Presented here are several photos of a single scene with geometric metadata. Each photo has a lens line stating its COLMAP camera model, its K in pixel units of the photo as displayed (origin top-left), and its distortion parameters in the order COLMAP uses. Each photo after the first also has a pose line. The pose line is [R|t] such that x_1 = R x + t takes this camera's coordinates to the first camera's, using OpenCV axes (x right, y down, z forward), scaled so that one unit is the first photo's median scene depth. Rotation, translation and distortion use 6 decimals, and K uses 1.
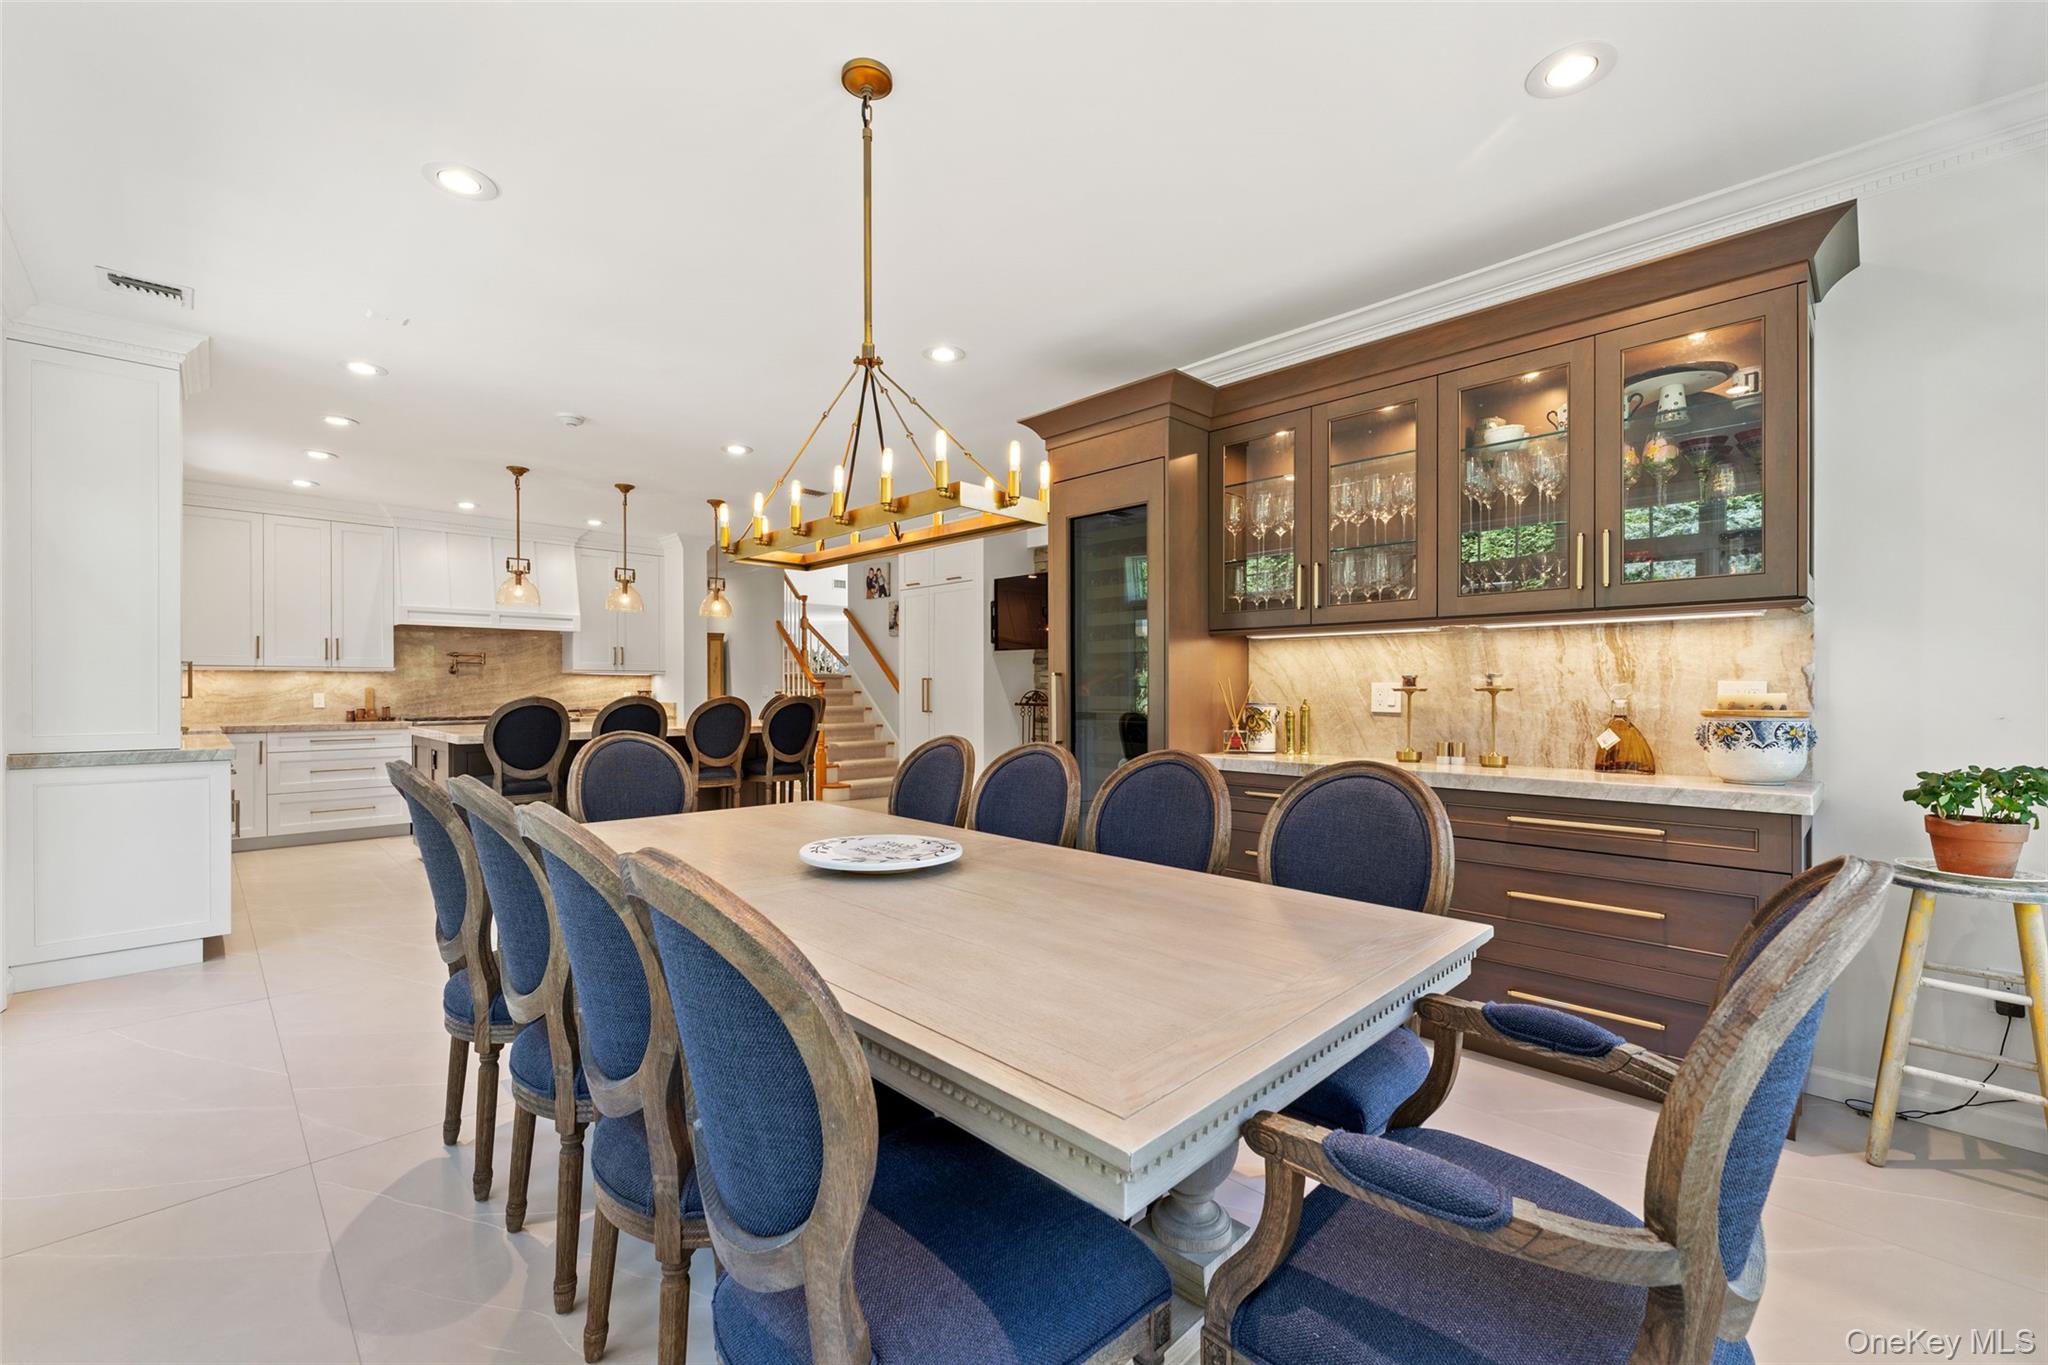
lens RADIAL K [[874.9, 0, 1020.4], [0, 874.9, 684.1], [0, 0, 1]] dist [-0.000016, 0.000000]
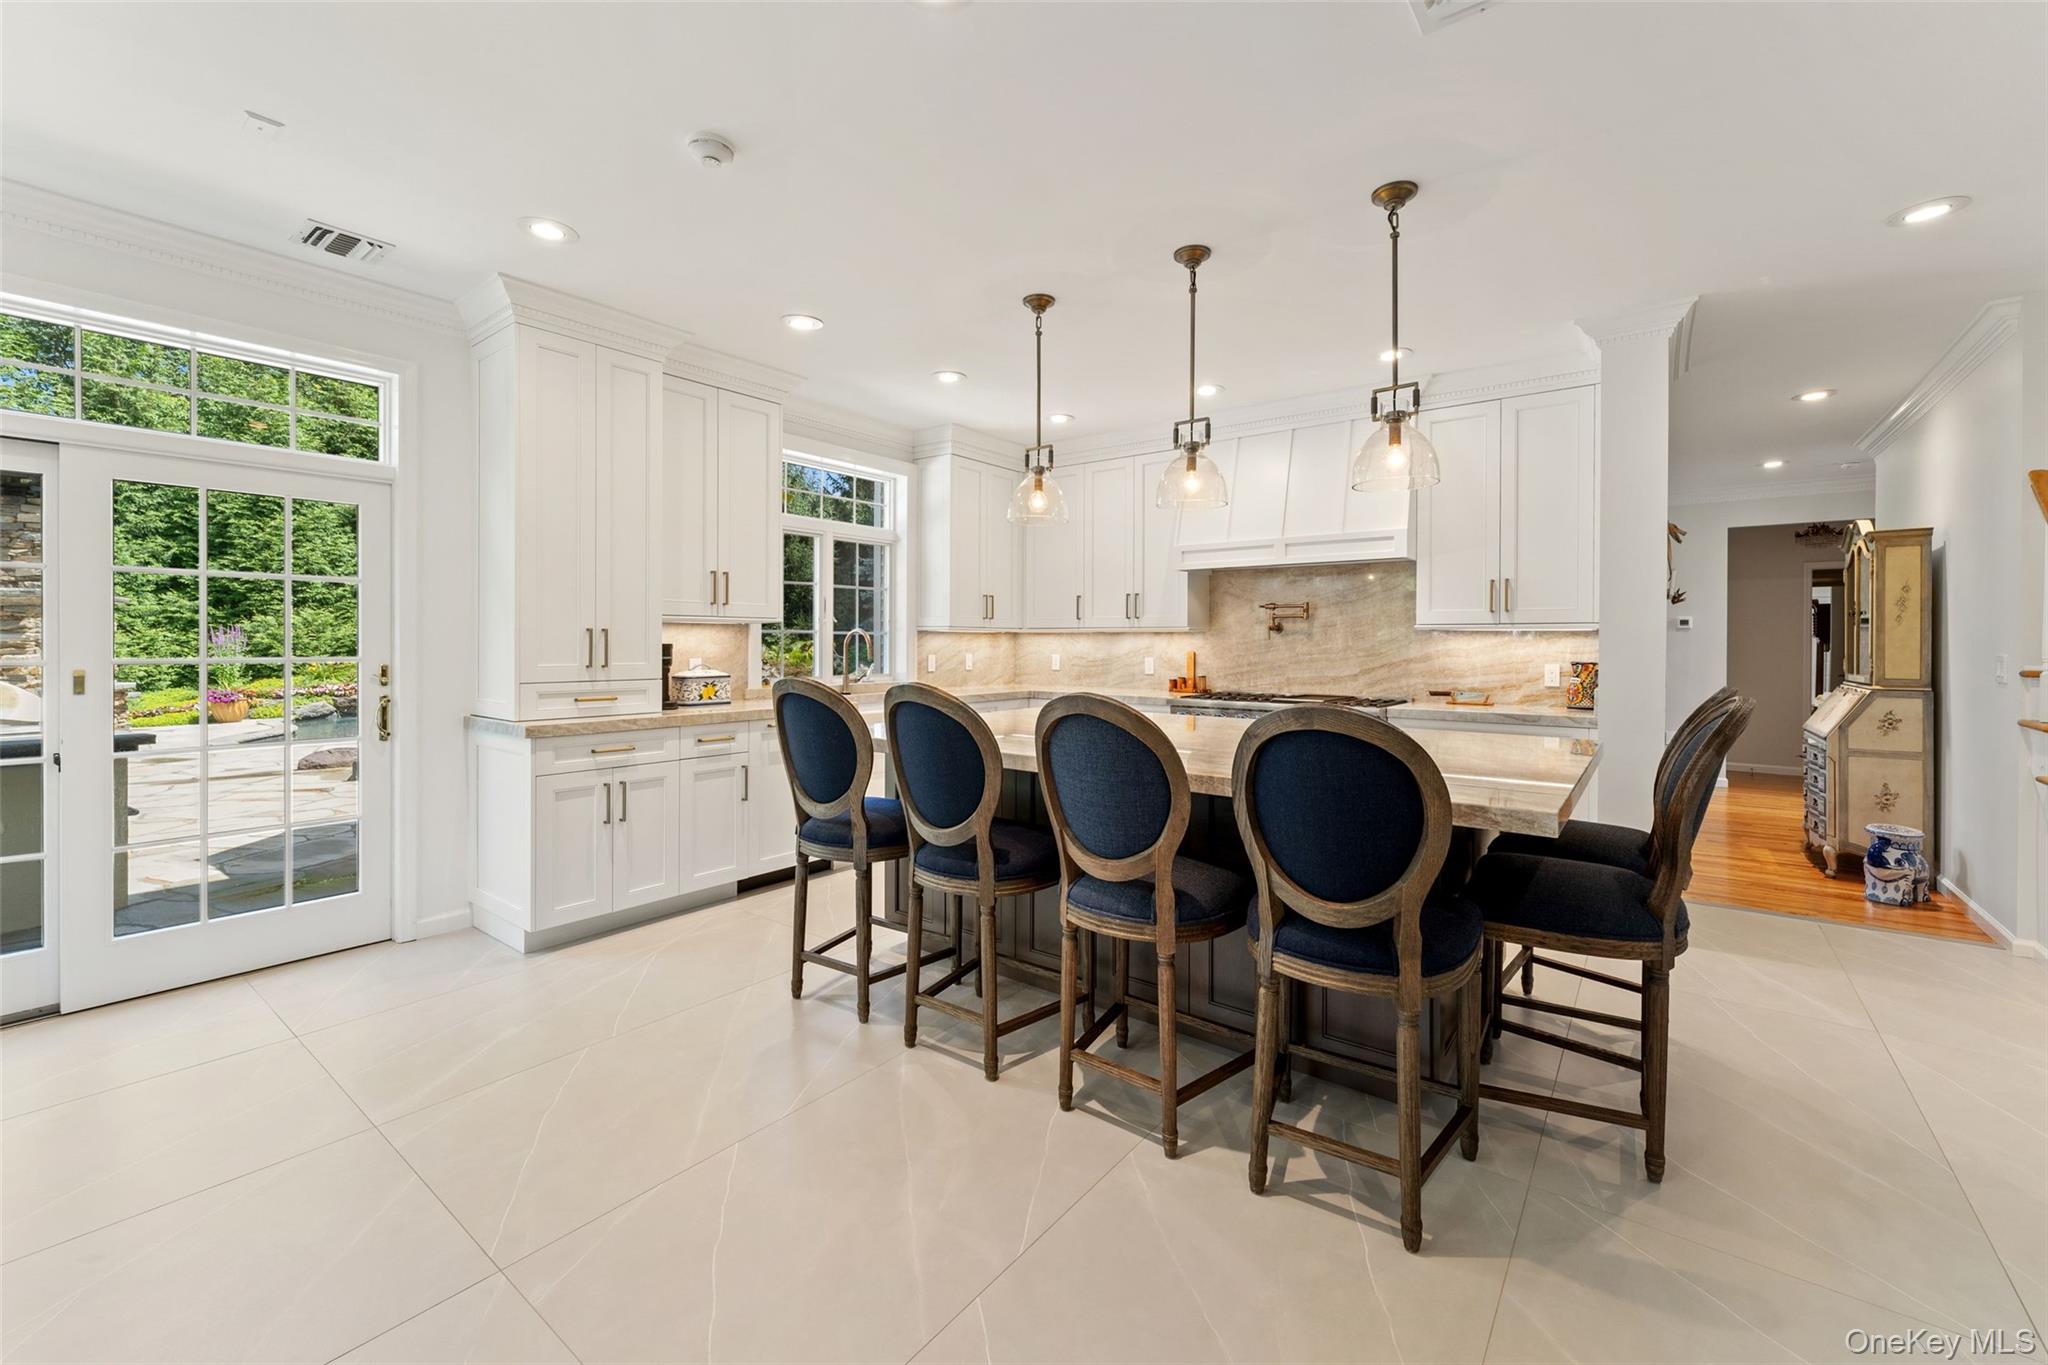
lens RADIAL K [[826.7, 0, 997.9], [0, 826.7, 642.9], [0, 0, 1]] dist [-0.001300, 0.000016]
pose [[0.131731, 0.001496, -0.991284, -0.001097], [0.002079, 0.999996, 0.001786, -0.005926], [0.991283, -0.002296, 0.131727, 0.734716]]
